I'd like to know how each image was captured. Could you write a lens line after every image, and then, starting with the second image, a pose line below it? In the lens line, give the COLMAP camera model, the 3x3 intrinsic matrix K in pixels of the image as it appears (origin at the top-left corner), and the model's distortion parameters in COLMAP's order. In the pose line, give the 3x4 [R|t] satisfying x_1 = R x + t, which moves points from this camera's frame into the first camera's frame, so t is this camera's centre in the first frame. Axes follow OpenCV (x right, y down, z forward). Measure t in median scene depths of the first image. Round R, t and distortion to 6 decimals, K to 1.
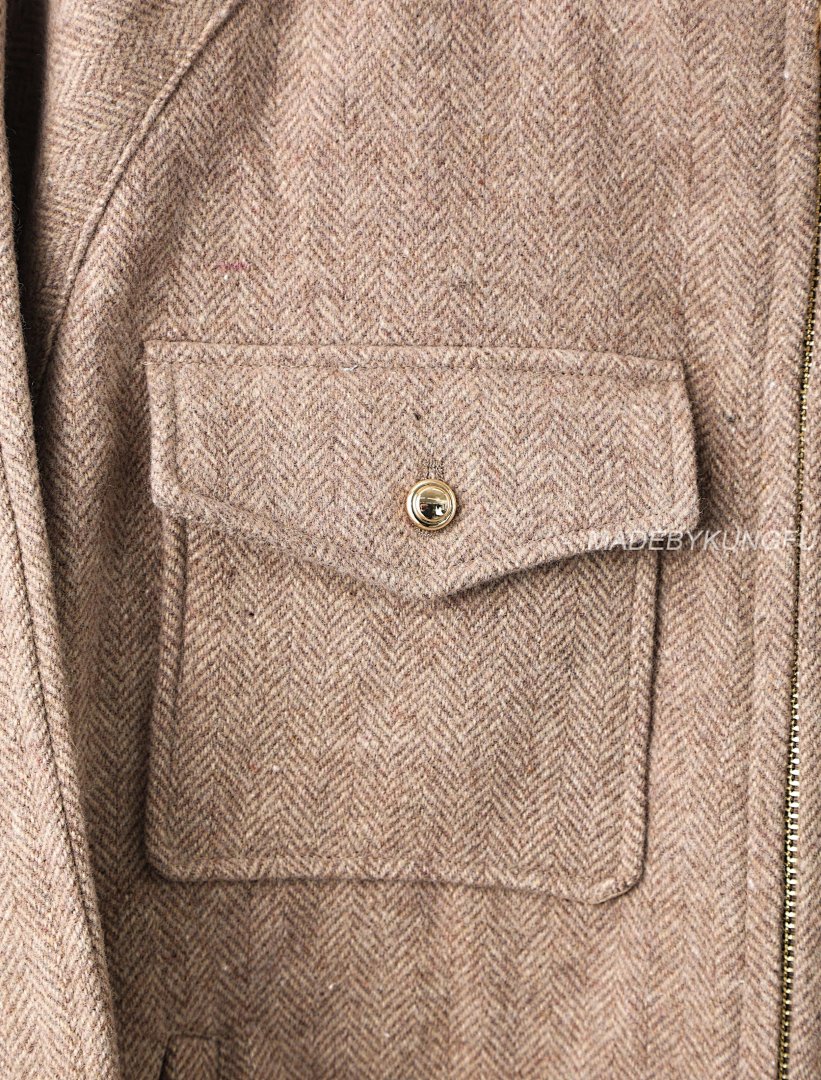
lens RADIAL K [[2276.0, 0, 439.5], [0, 2276.0, 534.5], [0, 0, 1]] dist [0.155941, 0.000000]
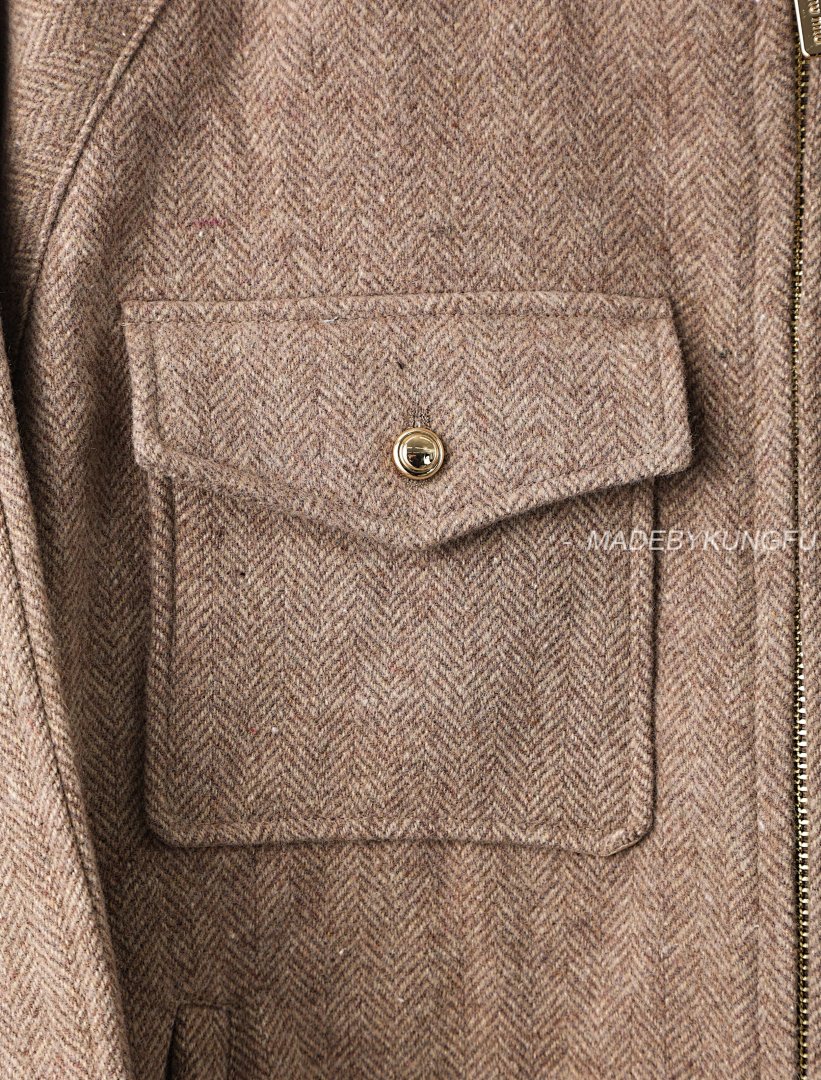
lens RADIAL K [[2637.0, 0, 430.4], [0, 2637.0, 528.8], [0, 0, 1]] dist [0.245314, 0.000000]
pose [[0.998350, -0.044597, -0.036173, 0.041150], [0.044117, 0.998929, -0.013958, 0.035062], [0.036757, 0.012339, 0.999248, -0.140746]]
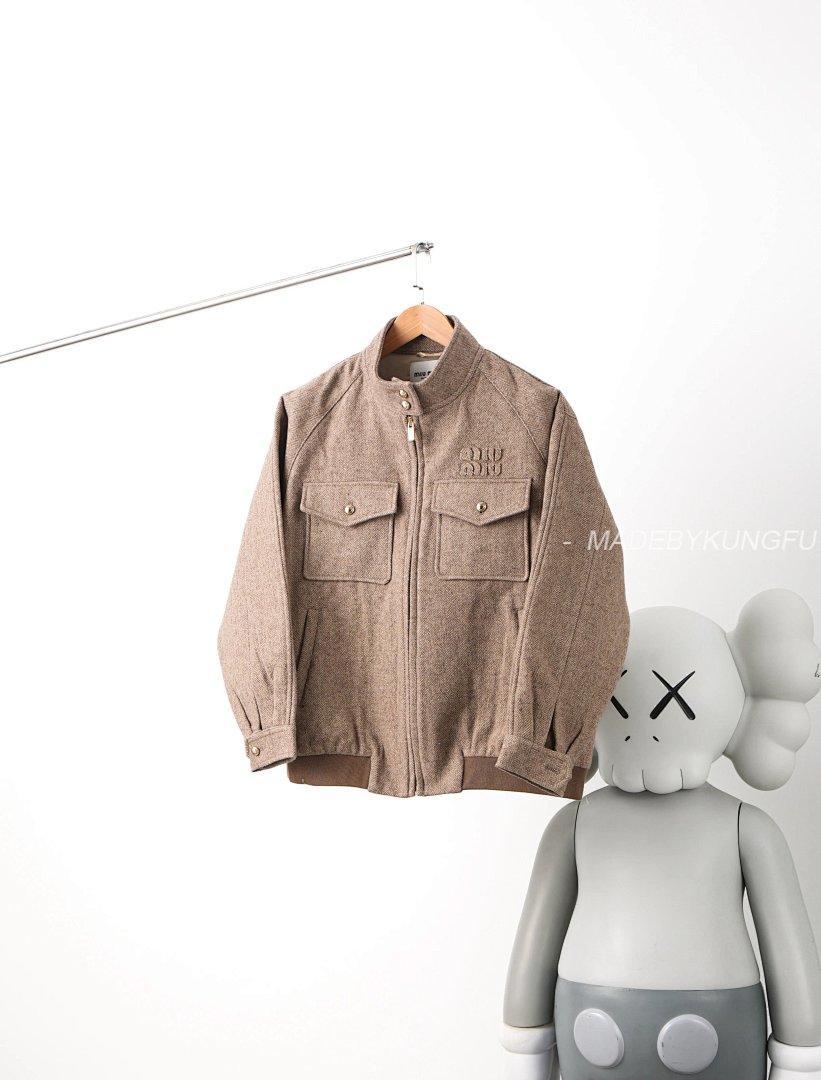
lens RADIAL K [[1808.9, 0, 412.7], [0, 1808.9, 542.7], [0, 0, 1]] dist [0.037454, 0.000000]
pose [[0.929795, -0.032538, -0.366636, 1.724116], [-0.007822, 0.994113, -0.108061, 0.533357], [0.367994, 0.103343, 0.924067, -2.956894]]
